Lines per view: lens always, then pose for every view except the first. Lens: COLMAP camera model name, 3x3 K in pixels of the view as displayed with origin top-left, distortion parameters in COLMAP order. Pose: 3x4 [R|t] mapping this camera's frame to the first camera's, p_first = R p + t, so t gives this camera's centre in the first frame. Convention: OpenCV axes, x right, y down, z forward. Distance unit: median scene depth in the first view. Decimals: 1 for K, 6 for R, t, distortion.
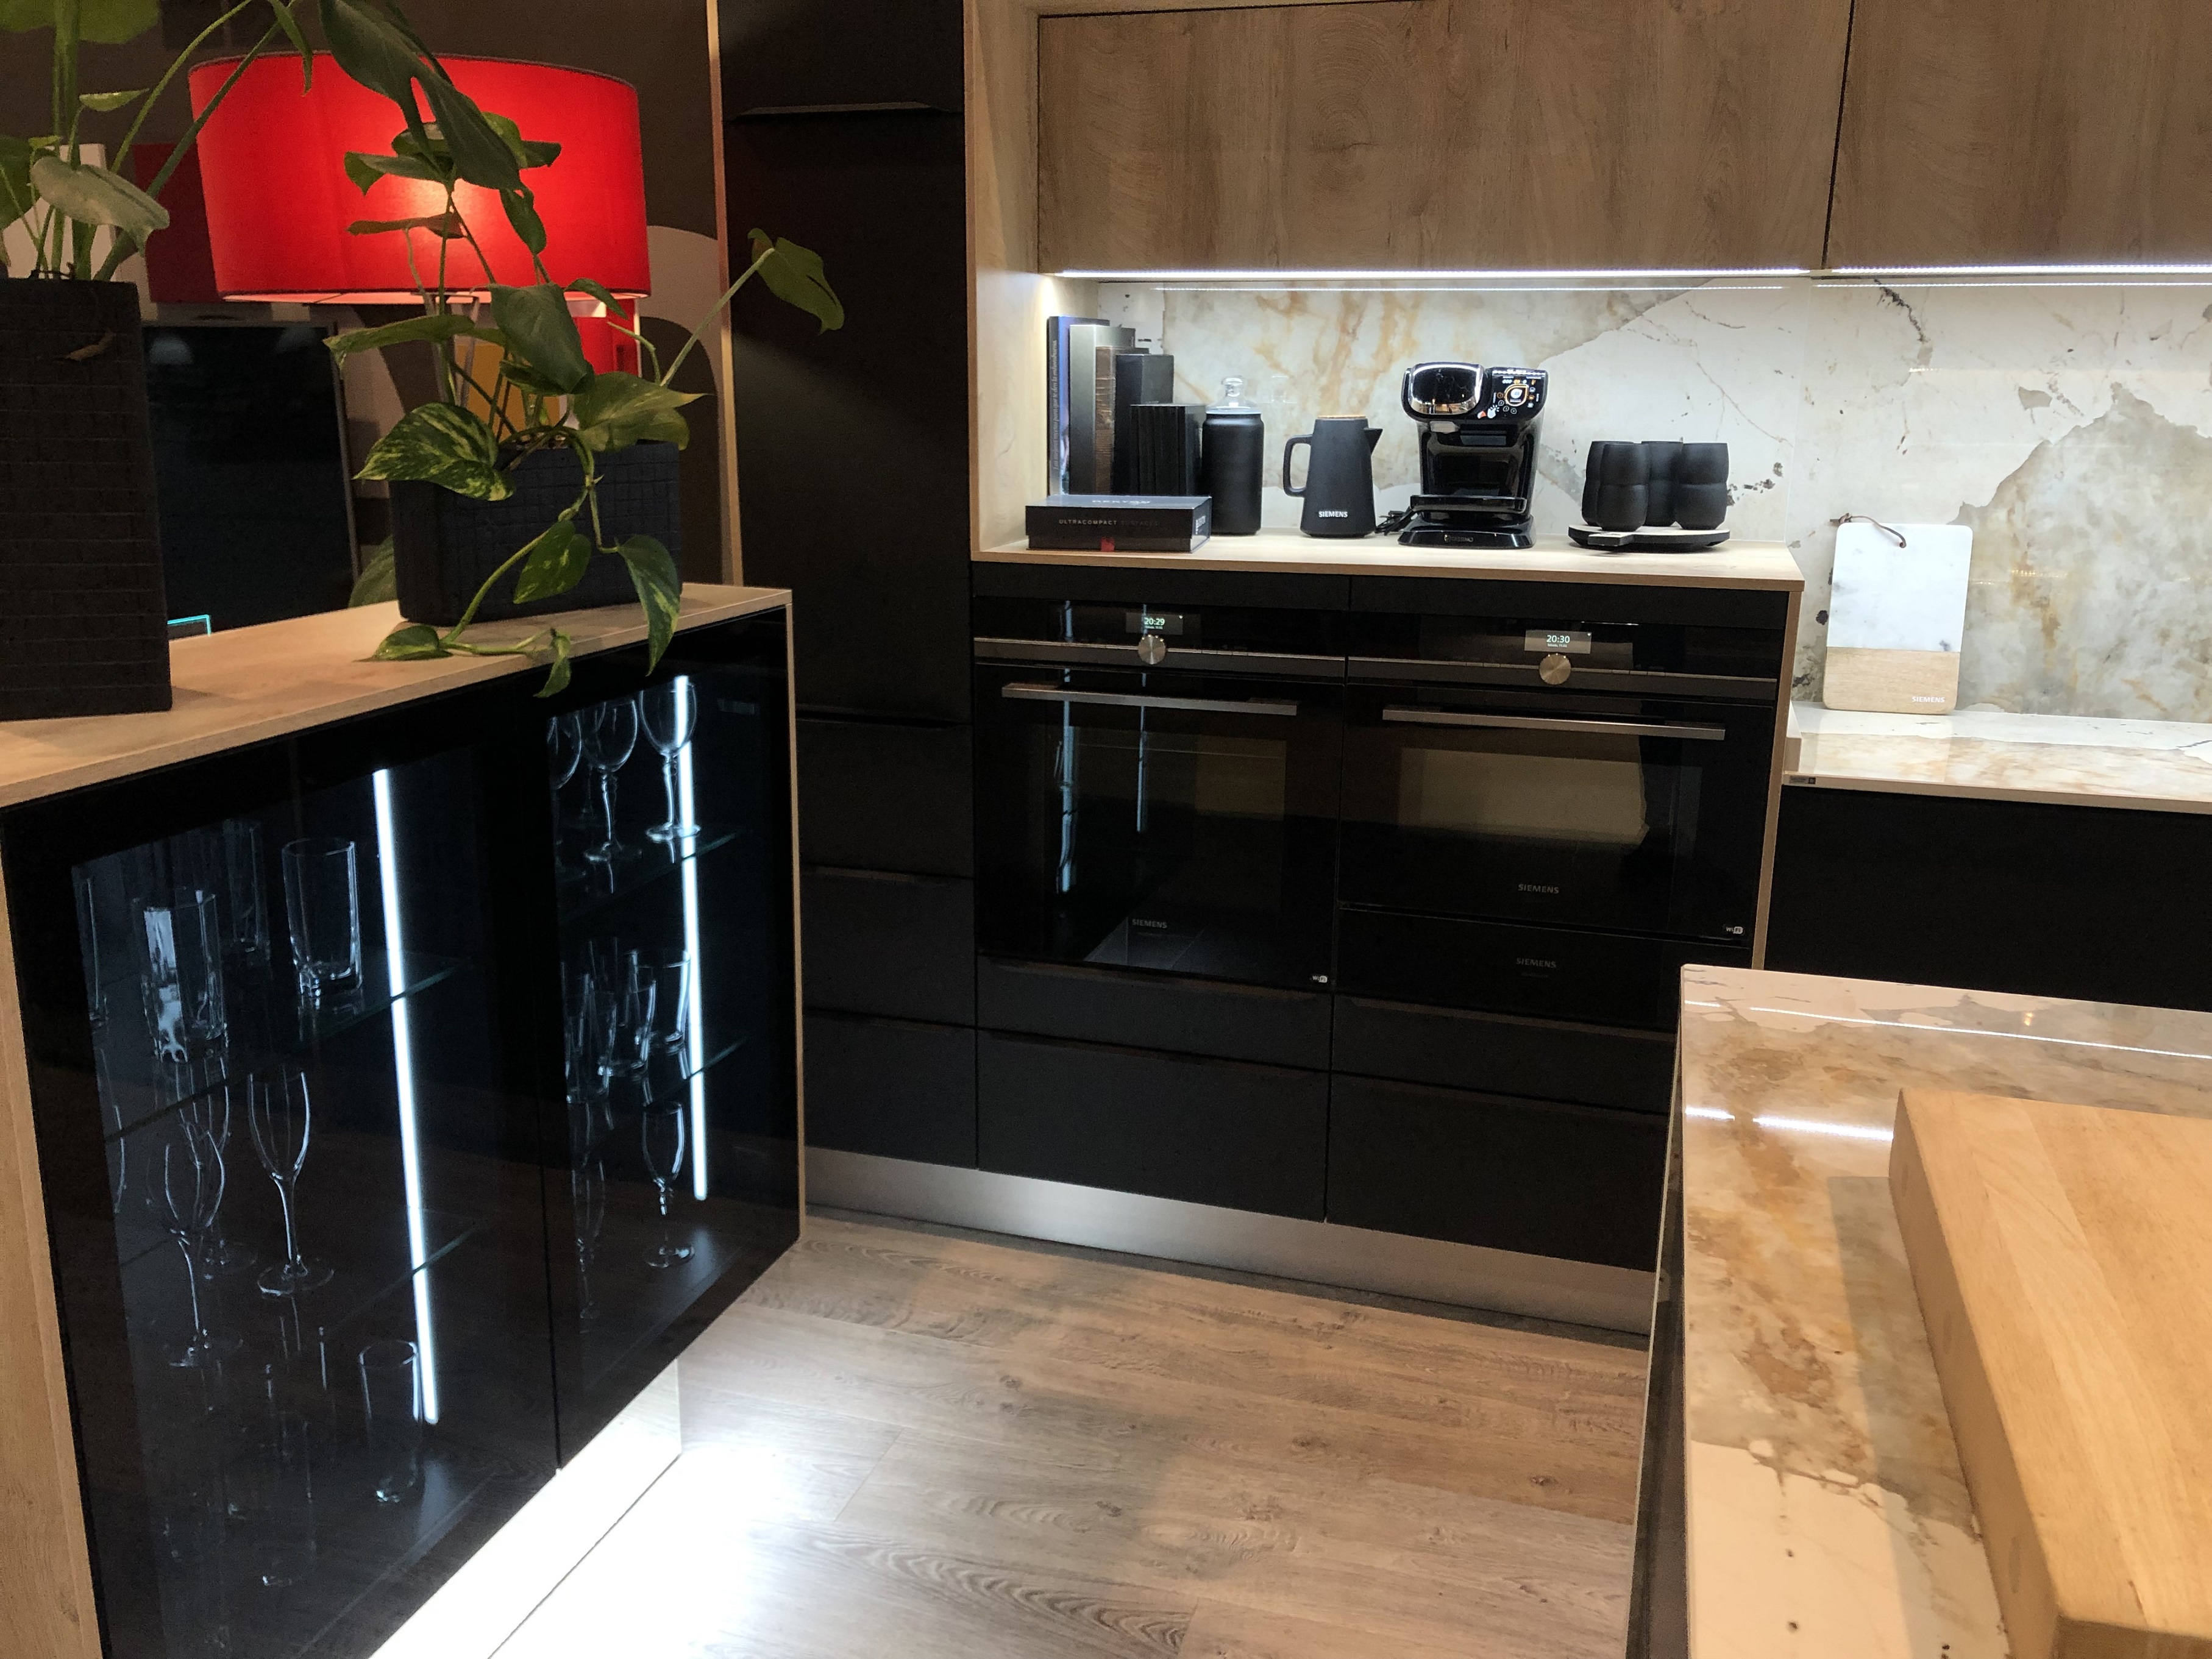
lens RADIAL K [[1813.3, 0, 1110.1], [0, 1813.3, 817.3], [0, 0, 1]] dist [0.047902, -0.000819]
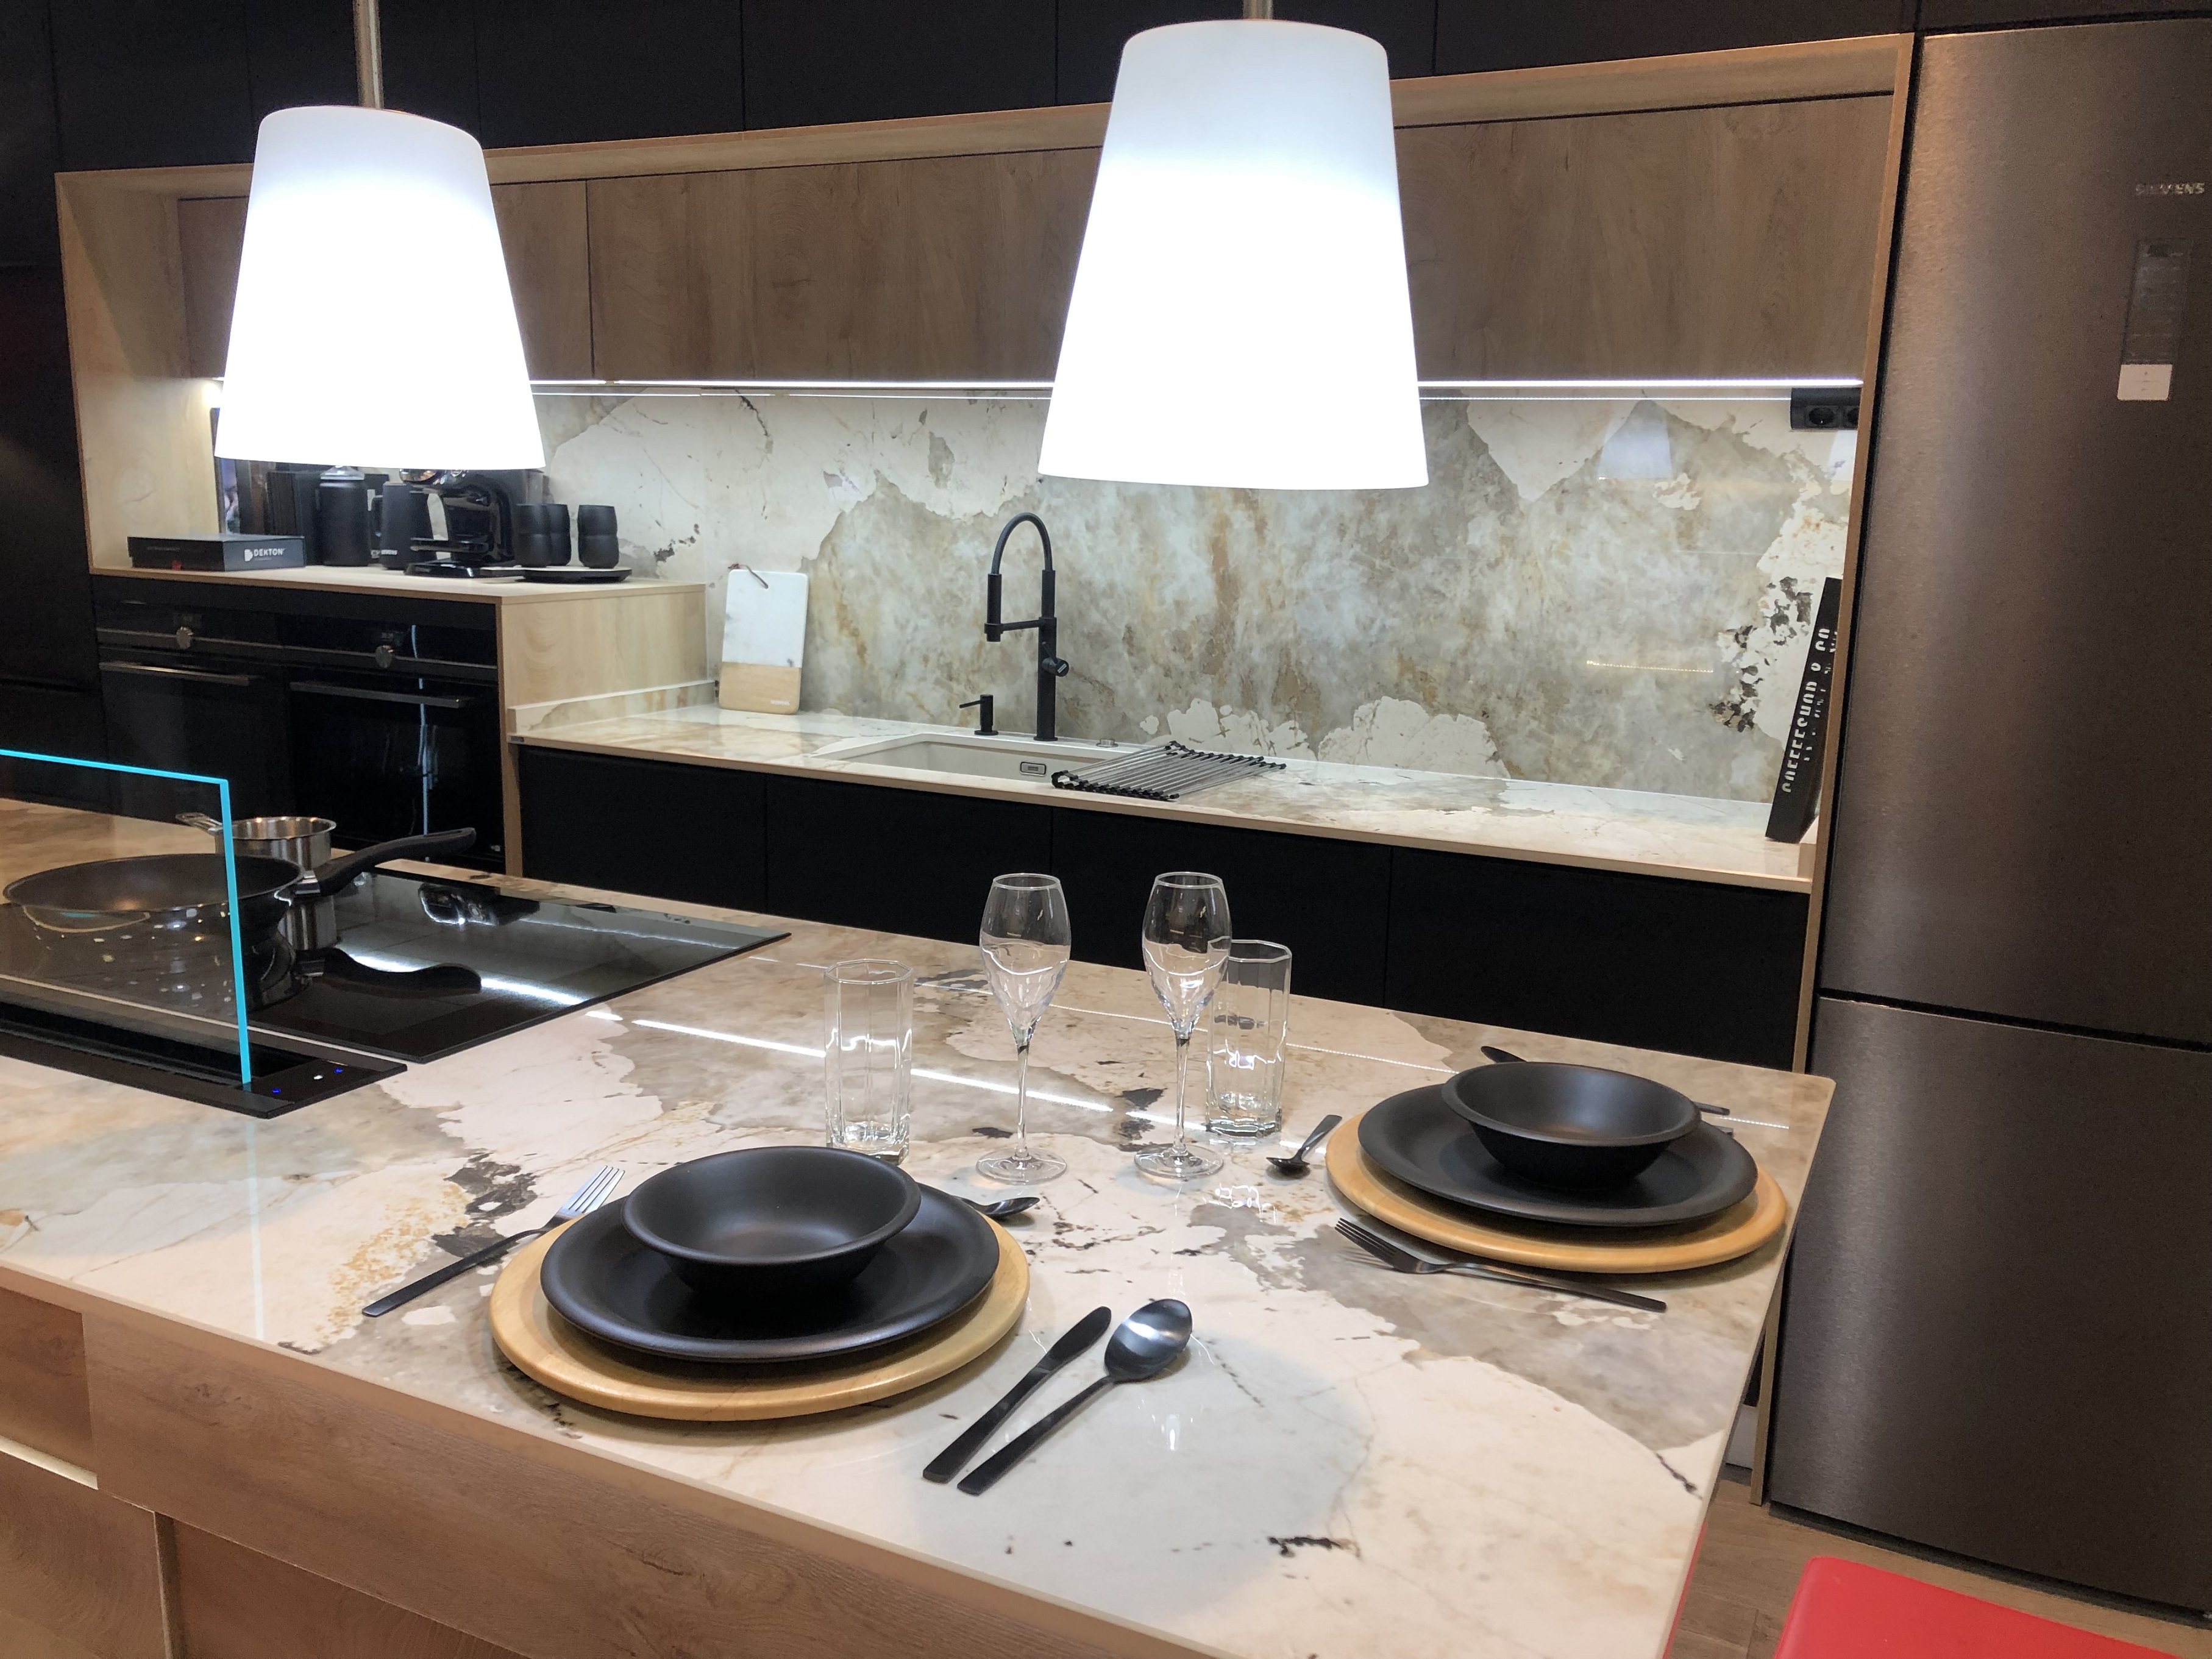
lens RADIAL K [[1813.3, 0, 1101.0], [0, 1813.3, 840.8], [0, 0, 1]] dist [0.047902, -0.000819]
pose [[0.978950, 0.051721, -0.197438, 0.958804], [-0.060091, 0.997521, -0.036632, 0.071652], [0.195053, 0.047725, 0.979631, -0.248587]]
